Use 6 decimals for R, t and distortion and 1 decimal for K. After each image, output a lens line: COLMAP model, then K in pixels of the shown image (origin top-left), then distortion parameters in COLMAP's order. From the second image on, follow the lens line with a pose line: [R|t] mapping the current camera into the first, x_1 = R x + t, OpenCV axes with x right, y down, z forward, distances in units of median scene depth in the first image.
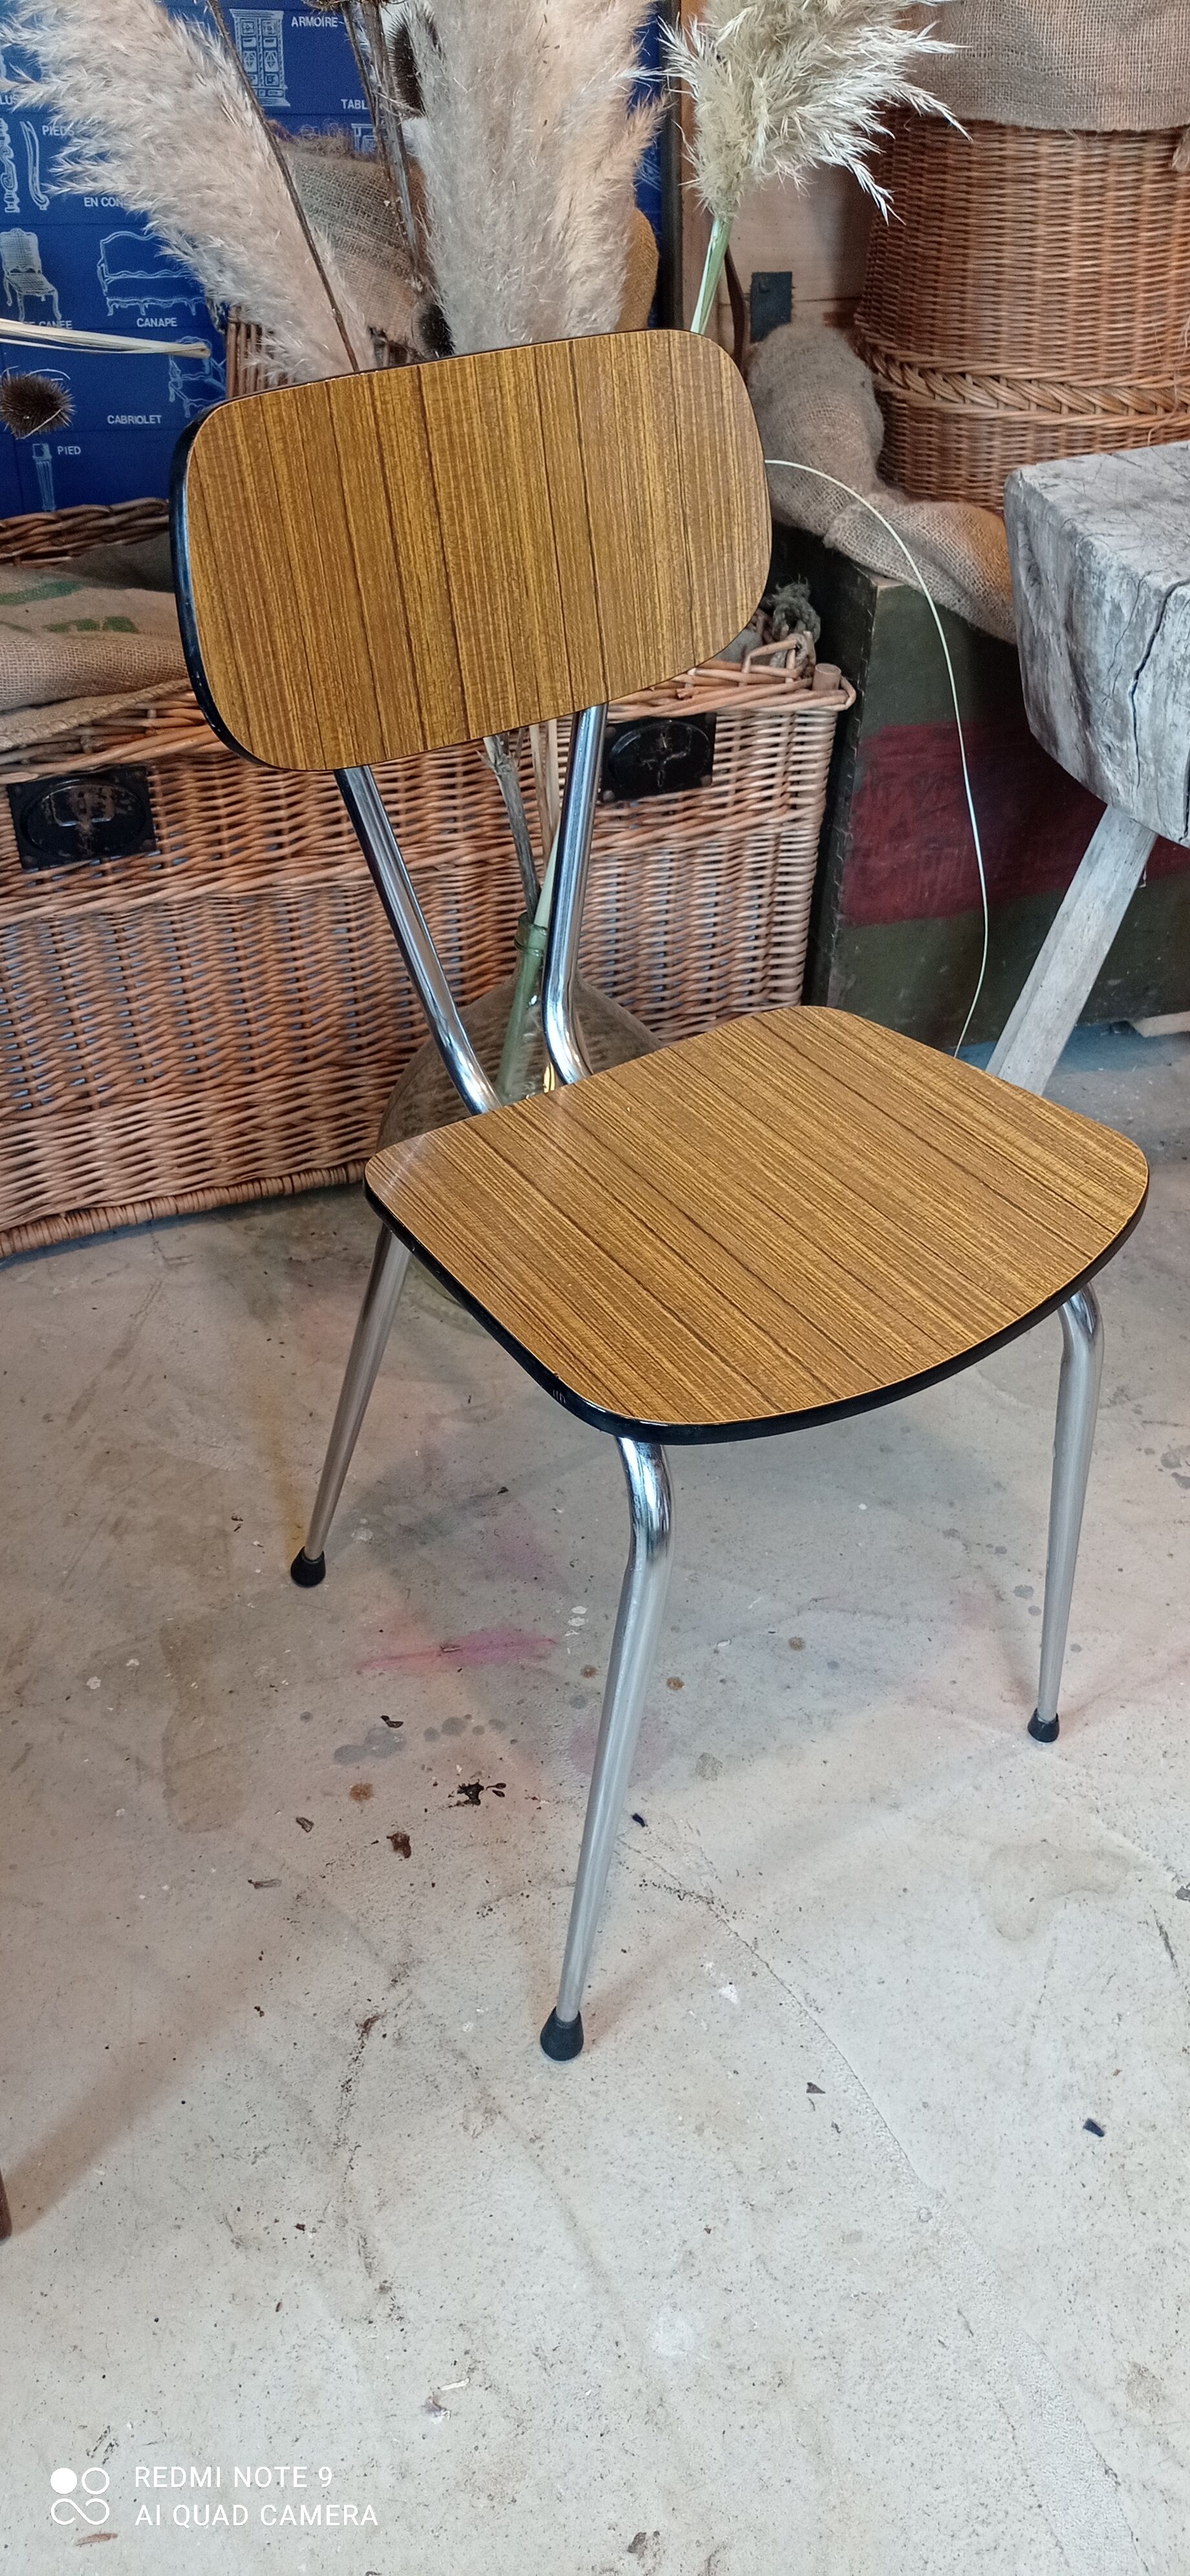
lens RADIAL K [[1846.2, 0, 586.5], [0, 1846.2, 1279.9], [0, 0, 1]] dist [0.021980, -0.020190]
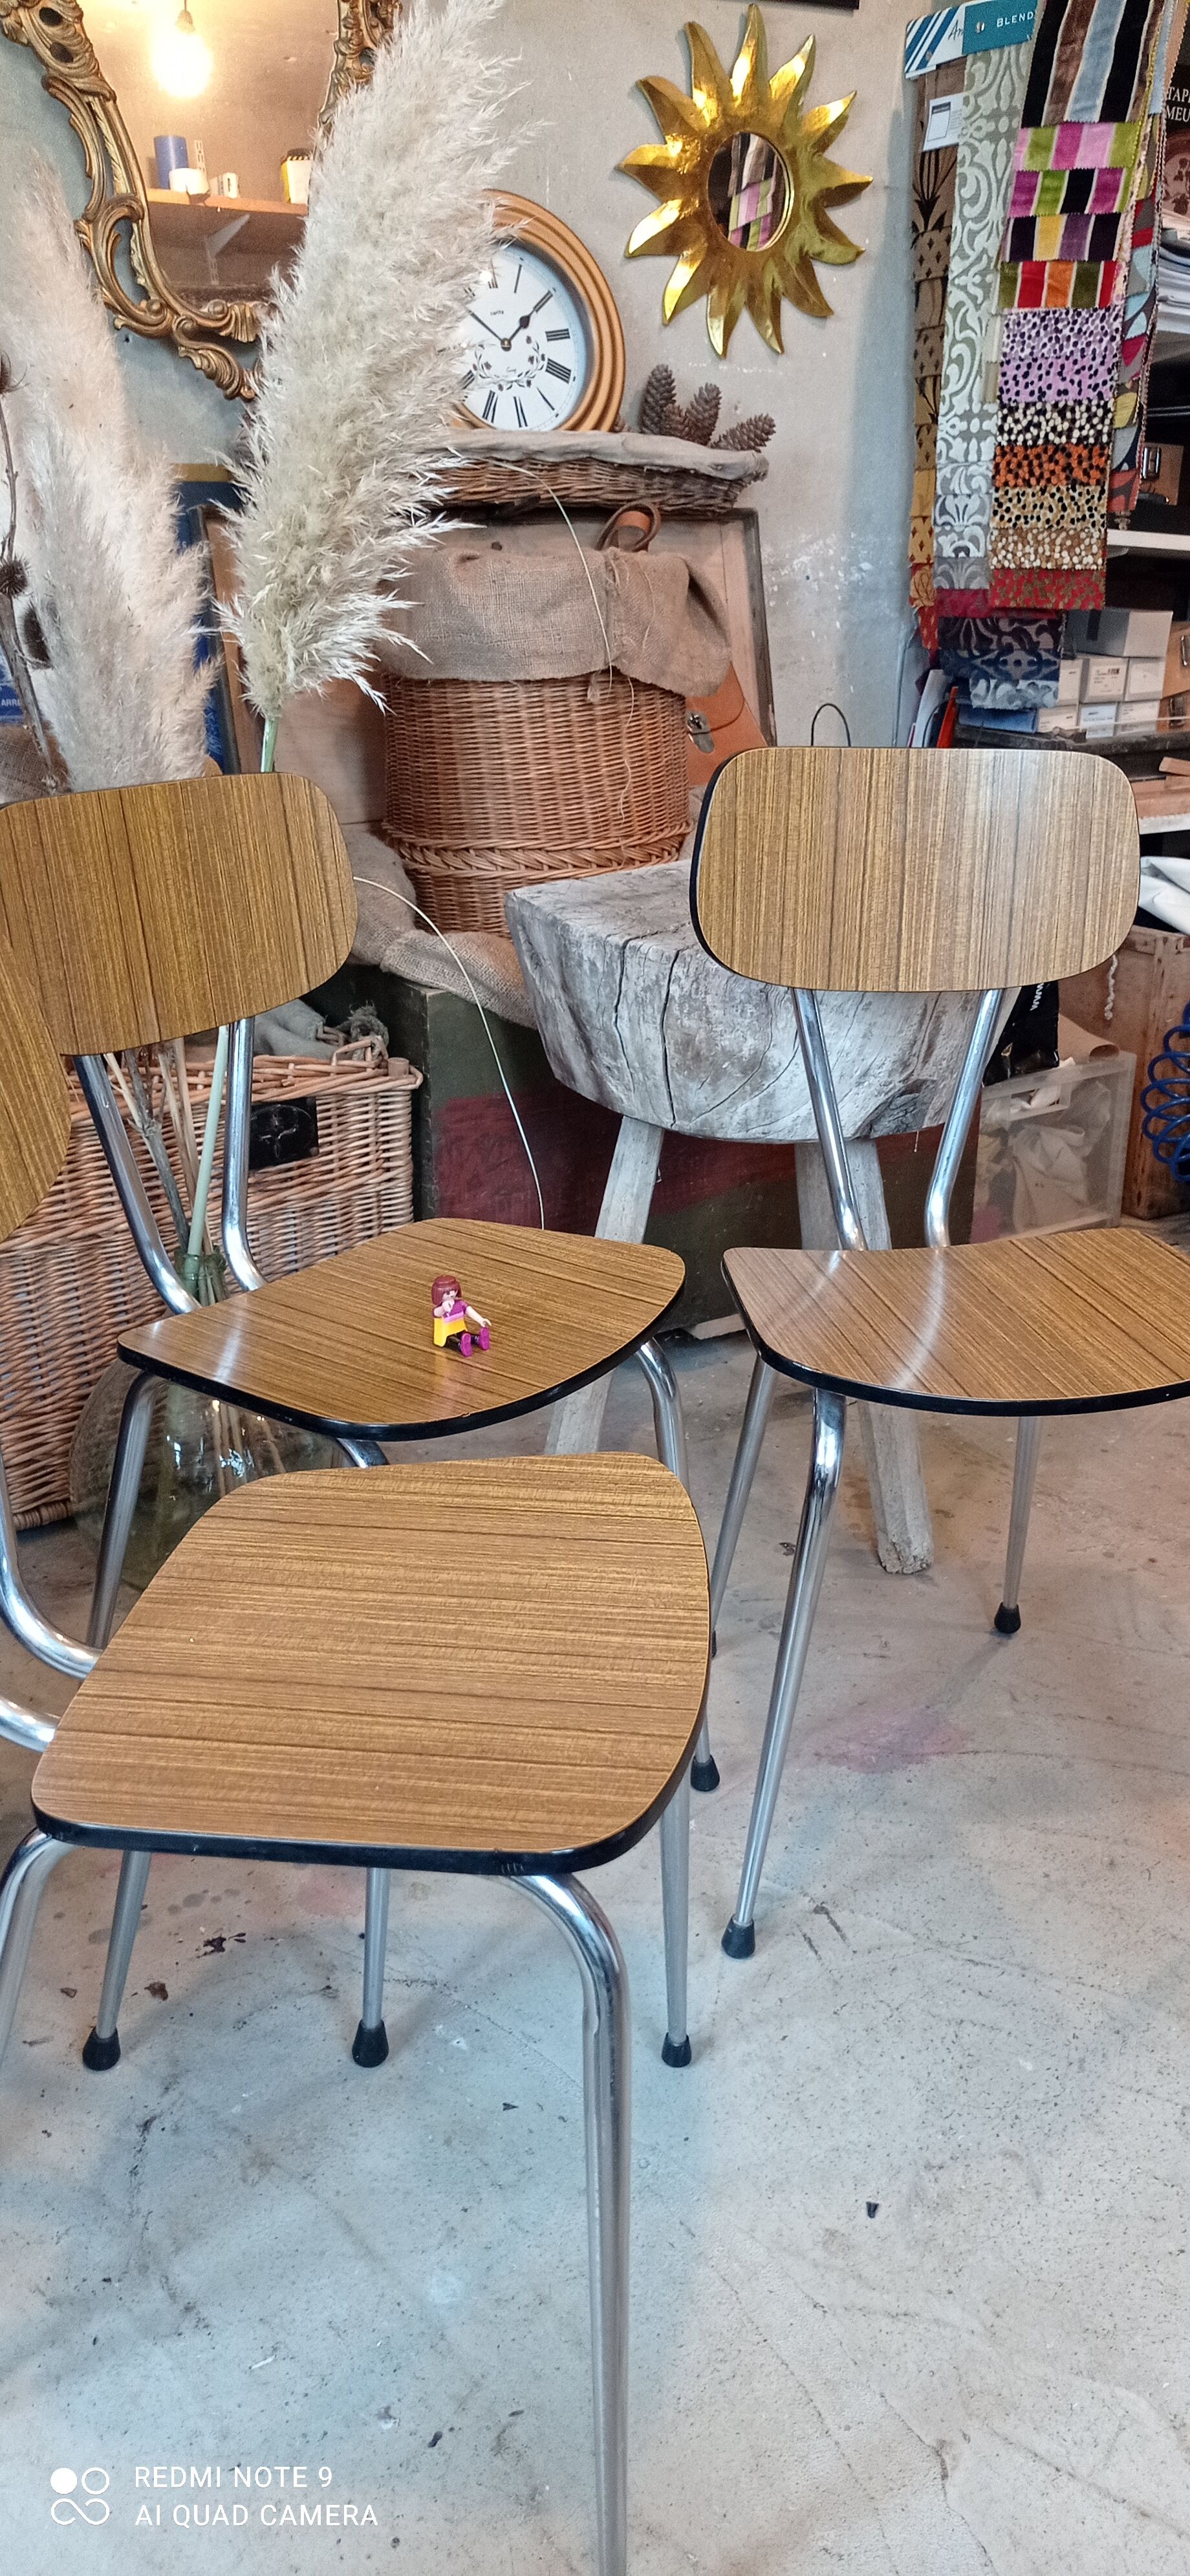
lens RADIAL K [[1846.2, 0, 575.7], [0, 1846.2, 1306.2], [0, 0, 1]] dist [0.021980, -0.020190]
pose [[0.973802, -0.112962, 0.197354, -0.027238], [0.163268, 0.951422, -0.261036, 0.240550], [-0.158280, 0.286420, 0.944940, -0.229159]]
